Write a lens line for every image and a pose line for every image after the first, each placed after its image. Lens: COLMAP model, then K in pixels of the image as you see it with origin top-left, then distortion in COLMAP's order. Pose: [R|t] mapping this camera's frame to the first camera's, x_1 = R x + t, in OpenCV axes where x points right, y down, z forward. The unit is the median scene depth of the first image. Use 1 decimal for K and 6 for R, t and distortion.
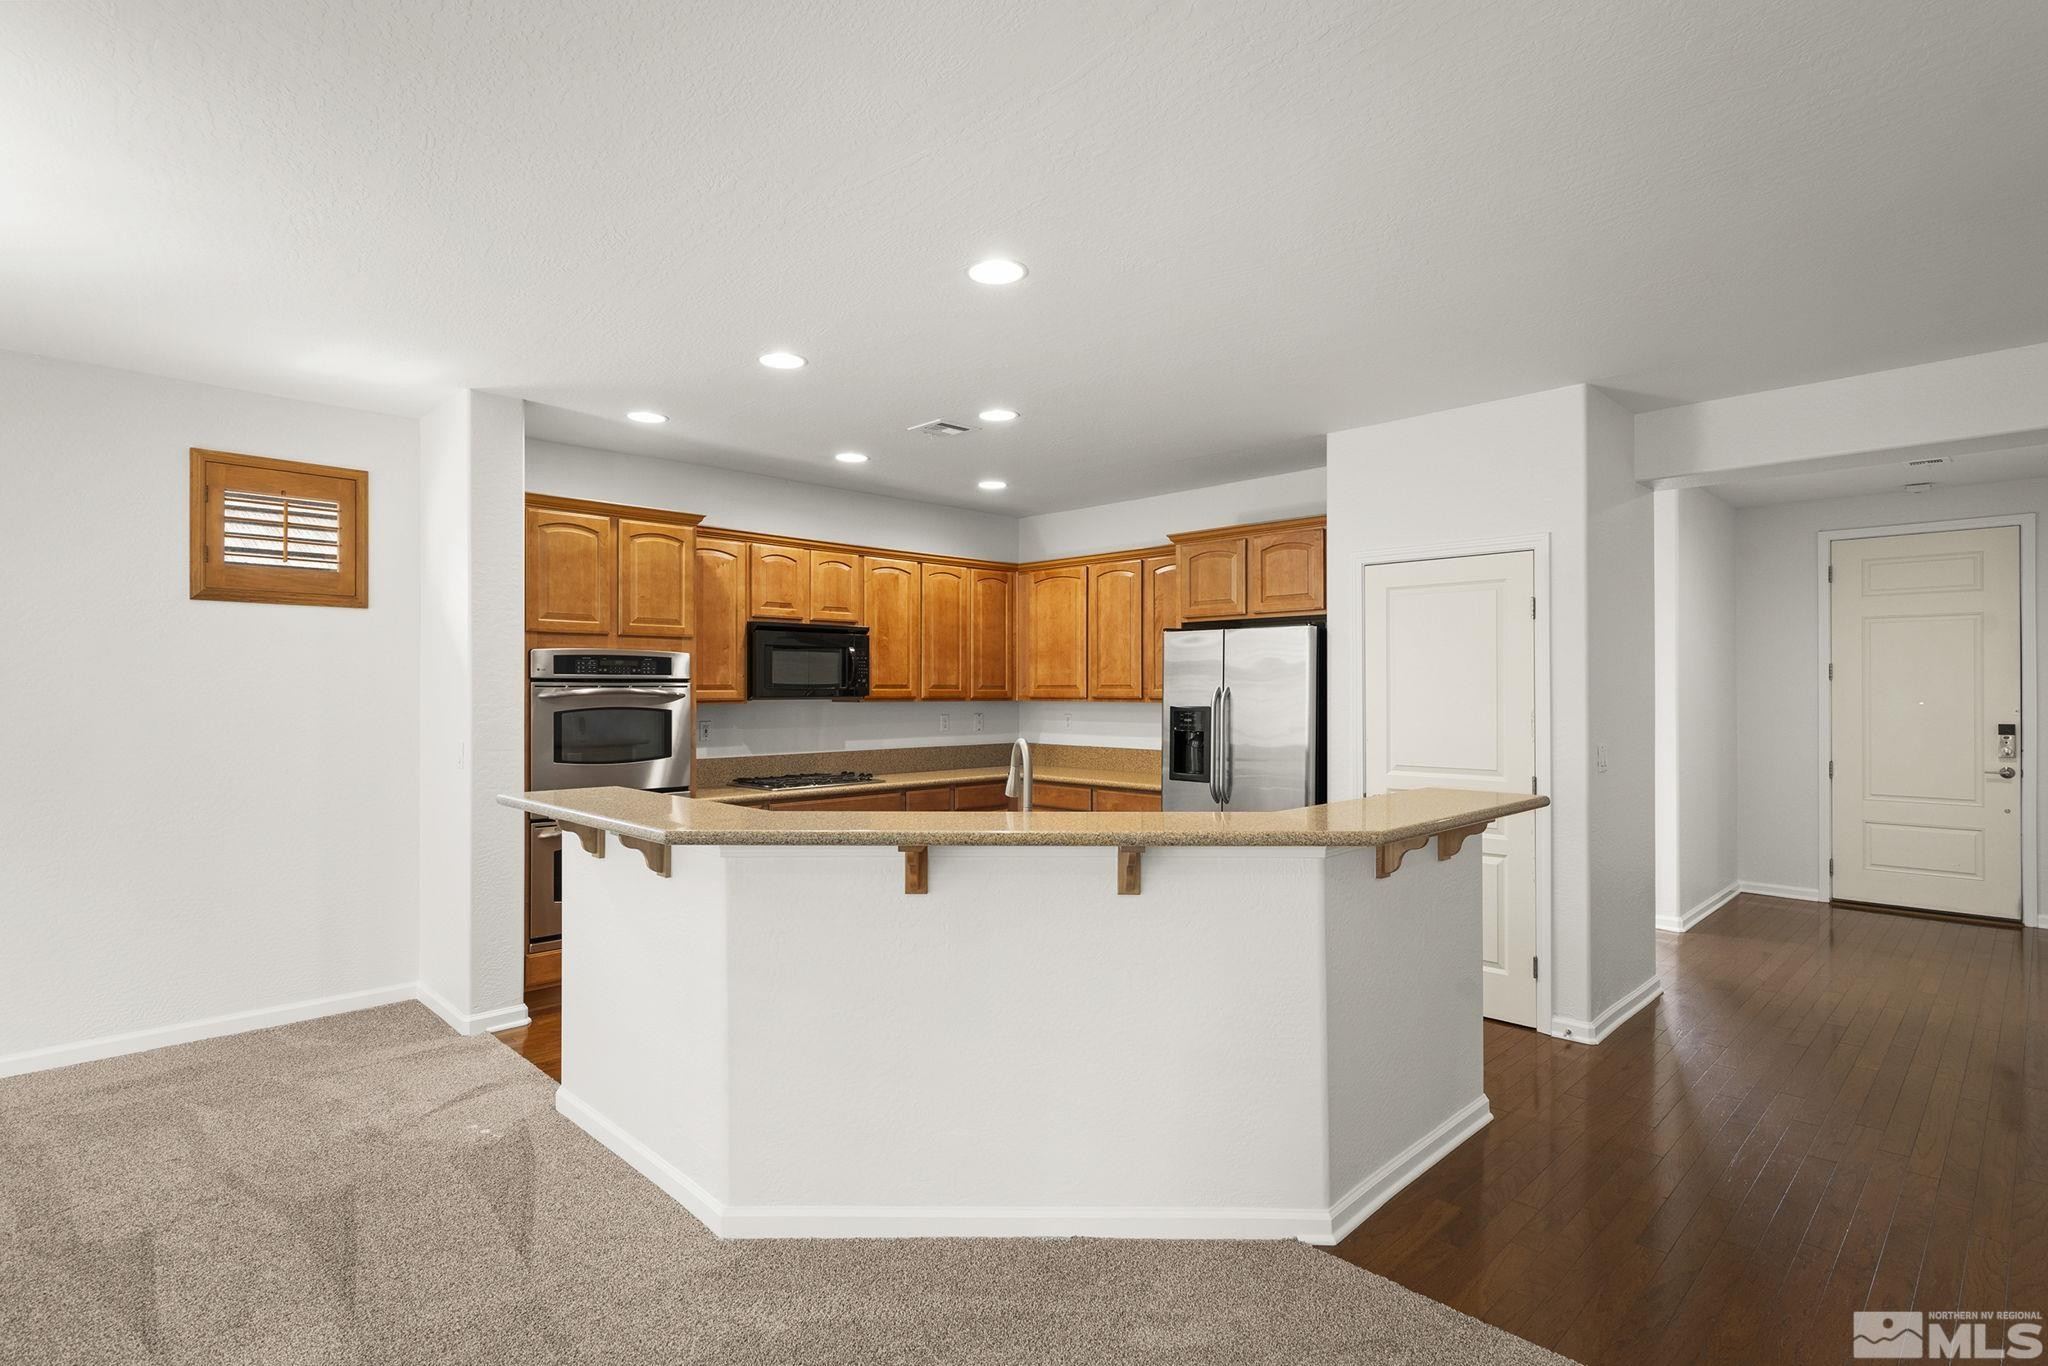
lens RADIAL K [[1006.2, 0, 1017.8], [0, 1006.2, 687.5], [0, 0, 1]] dist [0.000239, 0.000775]
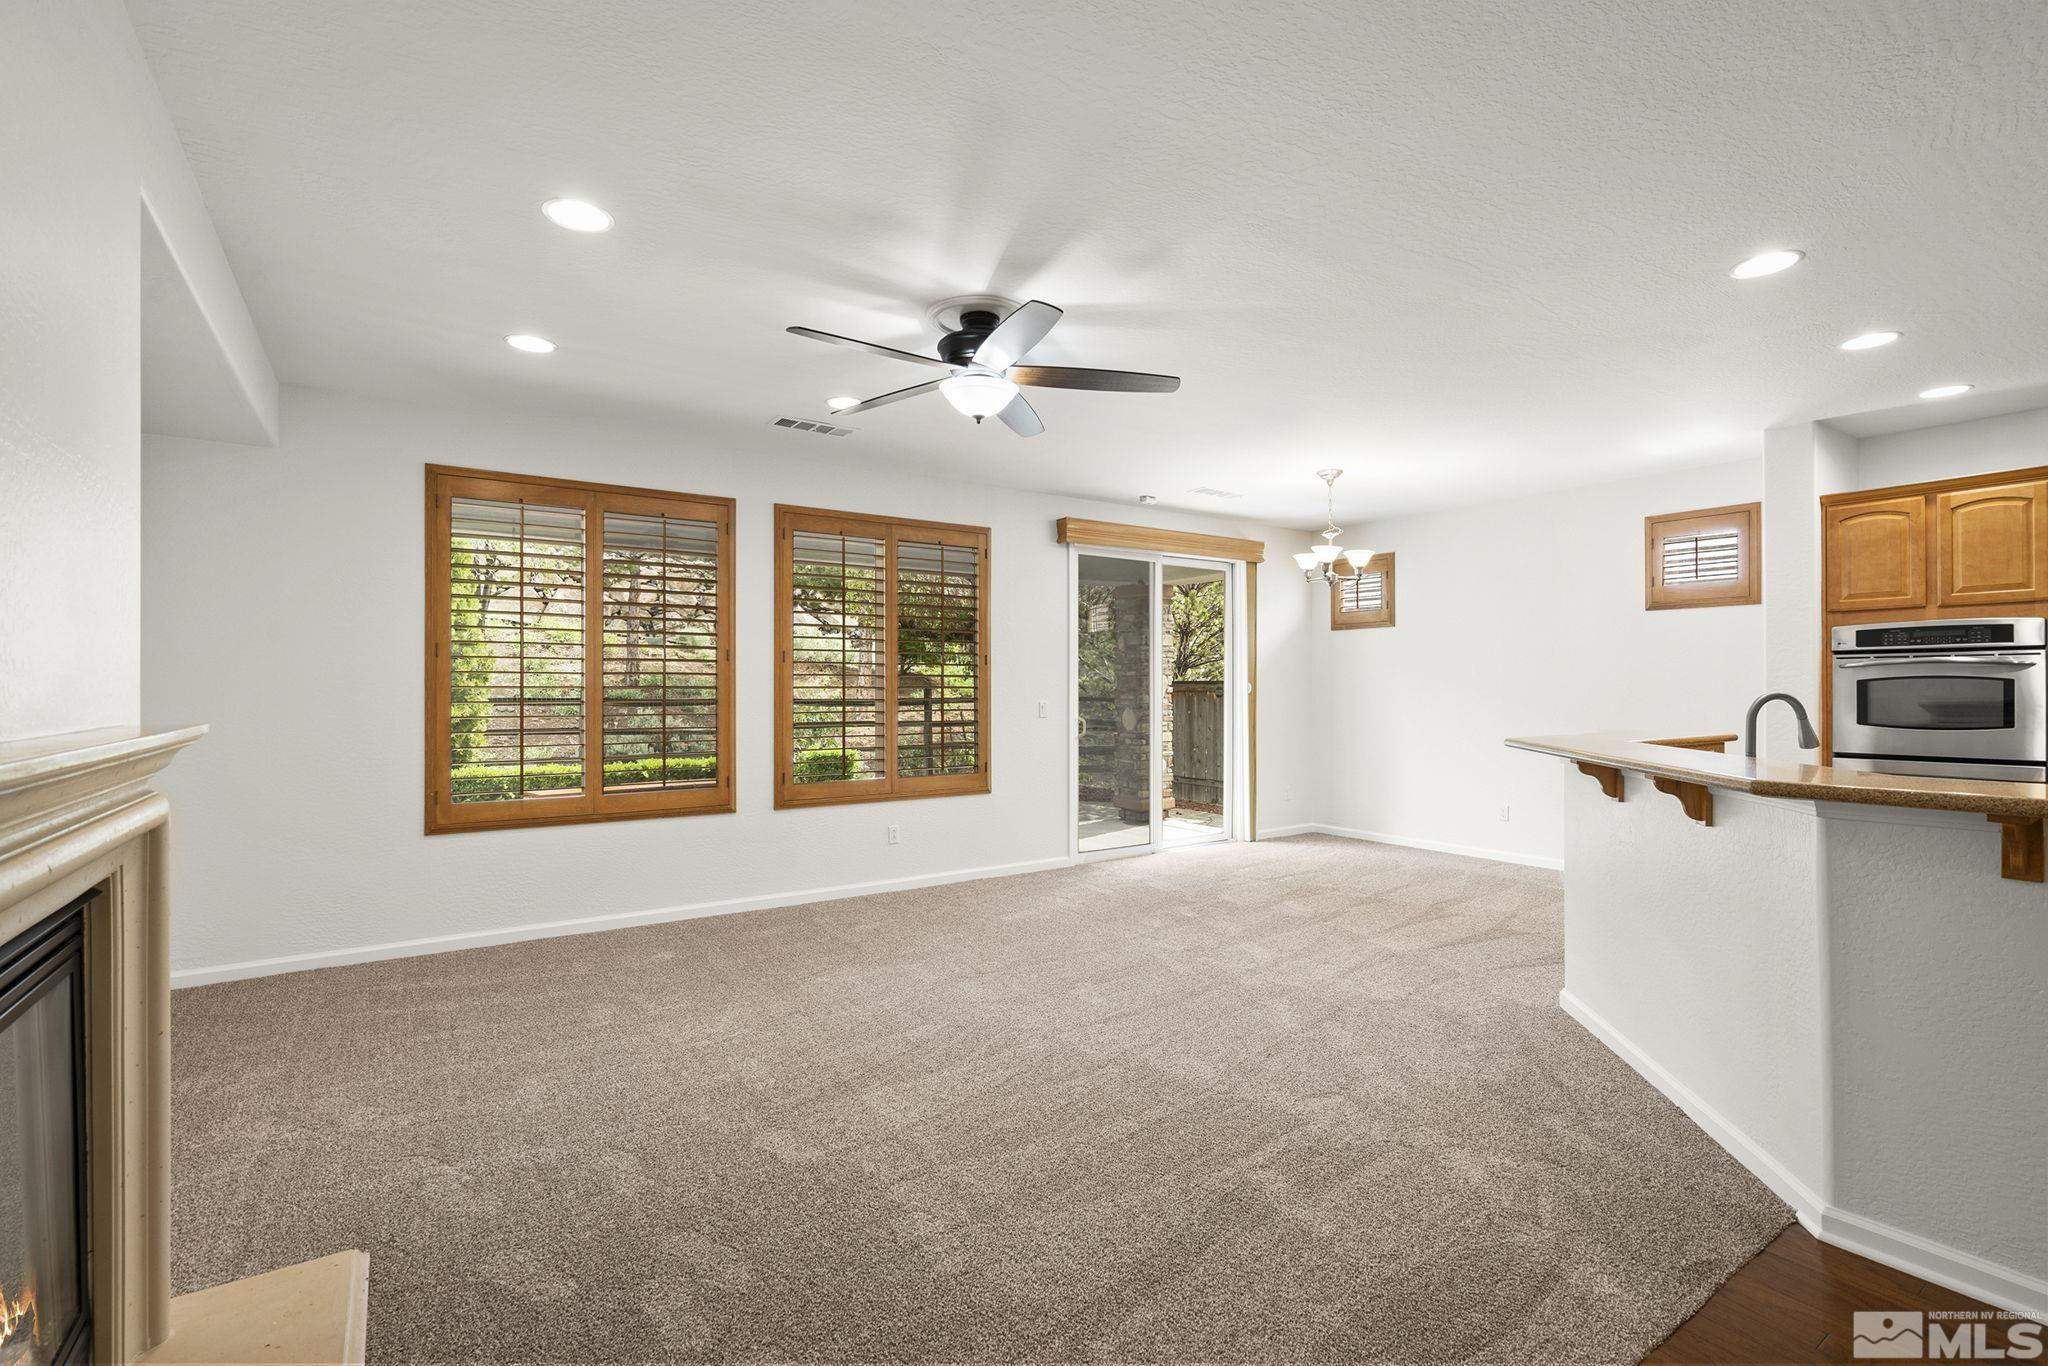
lens RADIAL K [[920.2, 0, 1024.0], [0, 920.2, 683.0], [0, 0, 1]] dist [-0.002888, 0.000200]
pose [[-0.174277, -0.003207, -0.984692, 0.646818], [0.004673, 0.999981, -0.004084, 0.024382], [0.984686, -0.005314, -0.174258, 0.218298]]
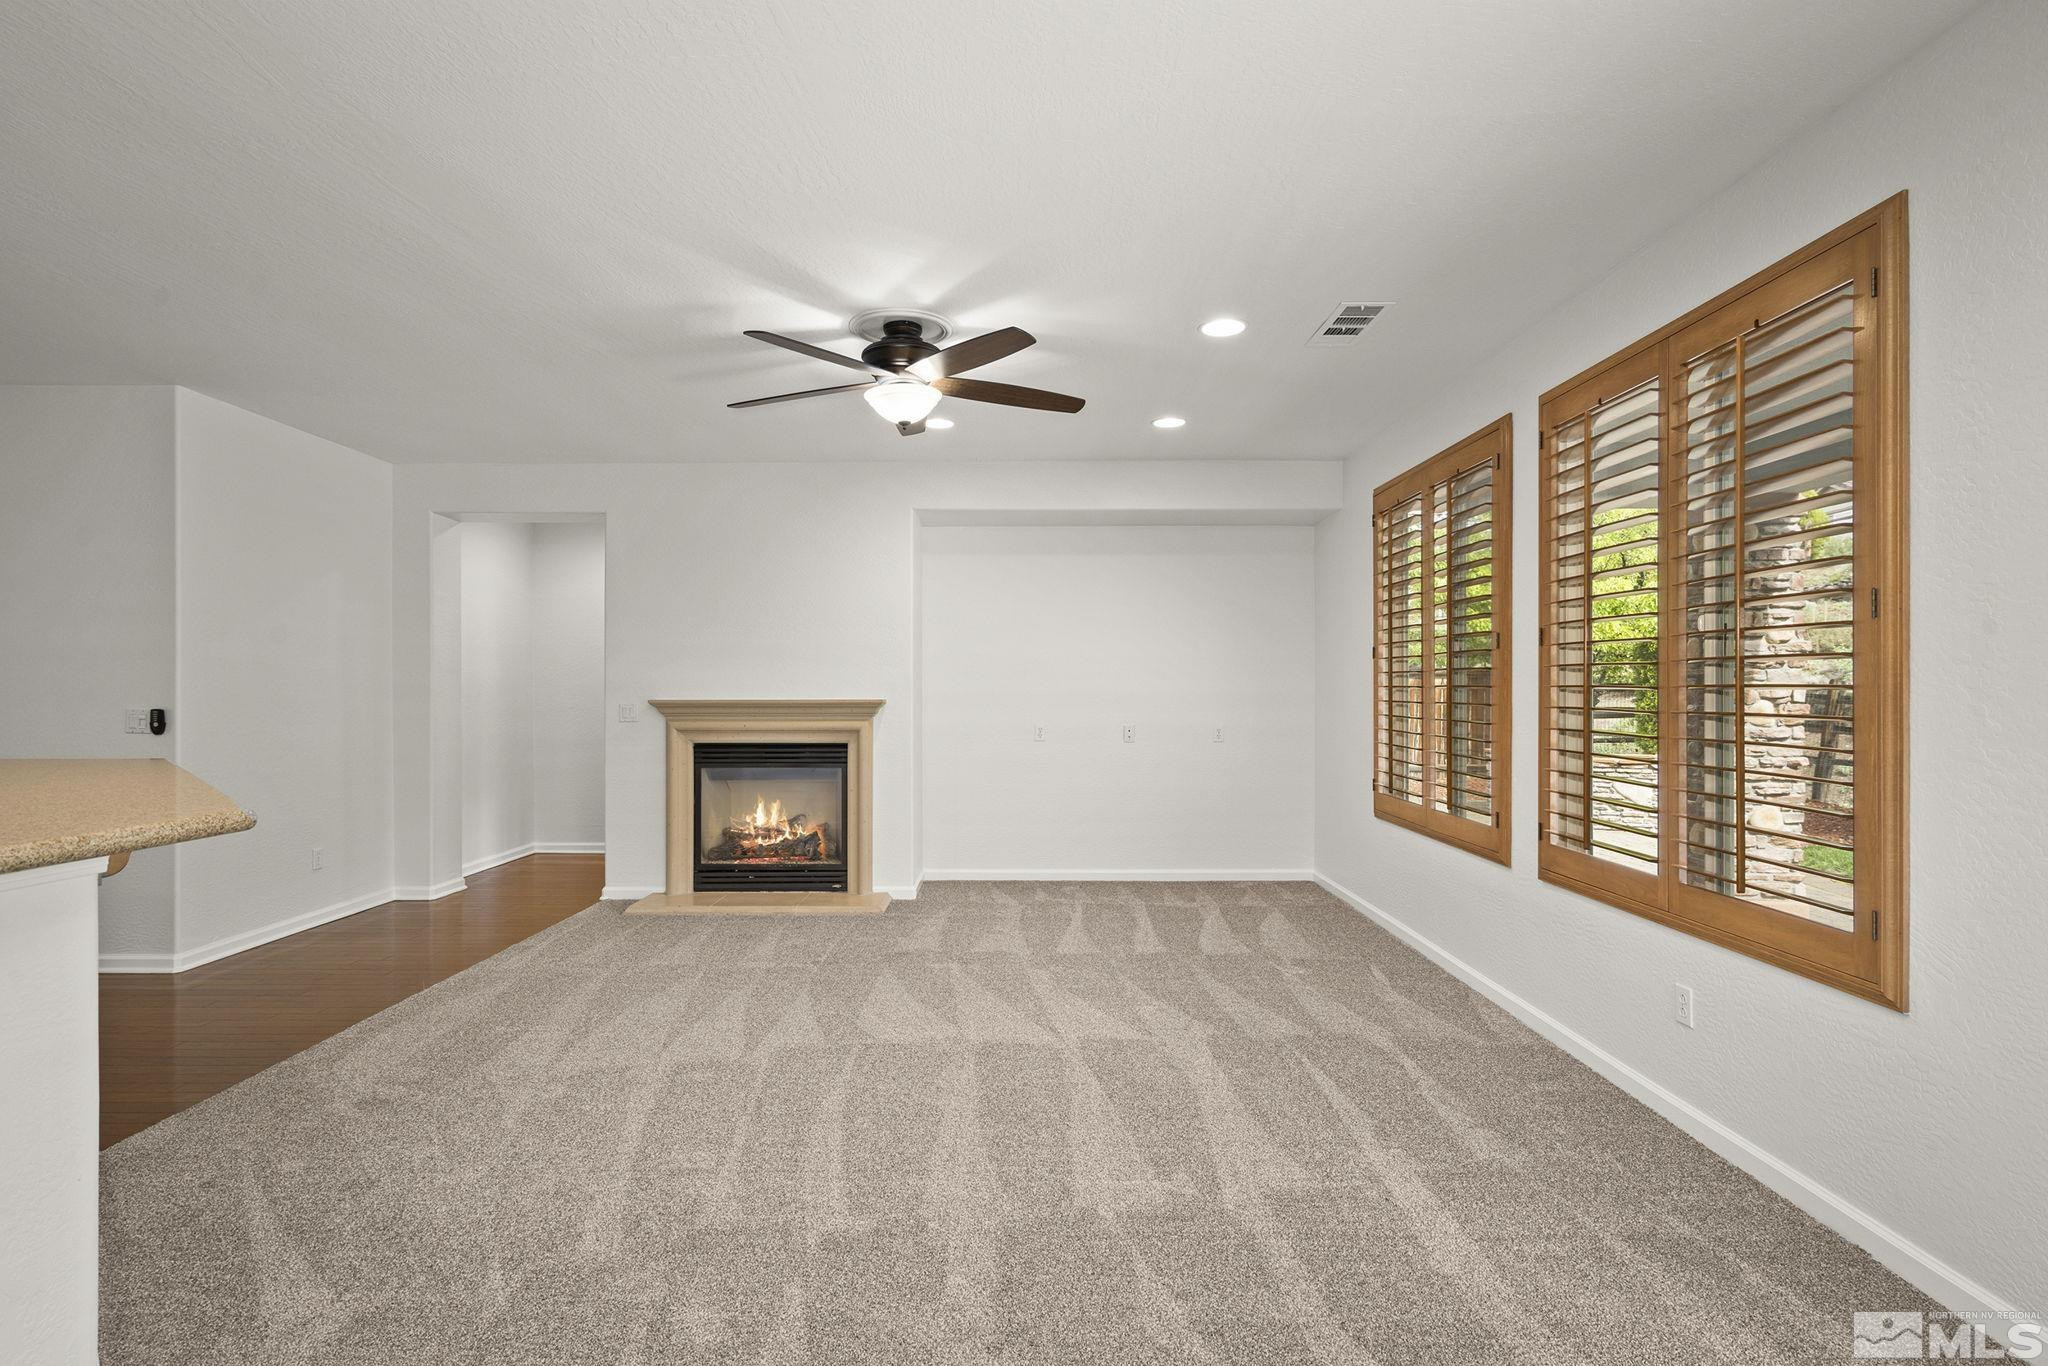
lens RADIAL K [[955.3, 0, 1024.0], [0, 955.3, 683.0], [0, 0, 1]] dist [0.000373, 0.000136]
pose [[-0.696783, 0.001274, 0.717281, -0.582846], [-0.001162, 0.999995, -0.002905, 0.024506], [-0.717281, -0.002858, -0.696778, 0.505743]]
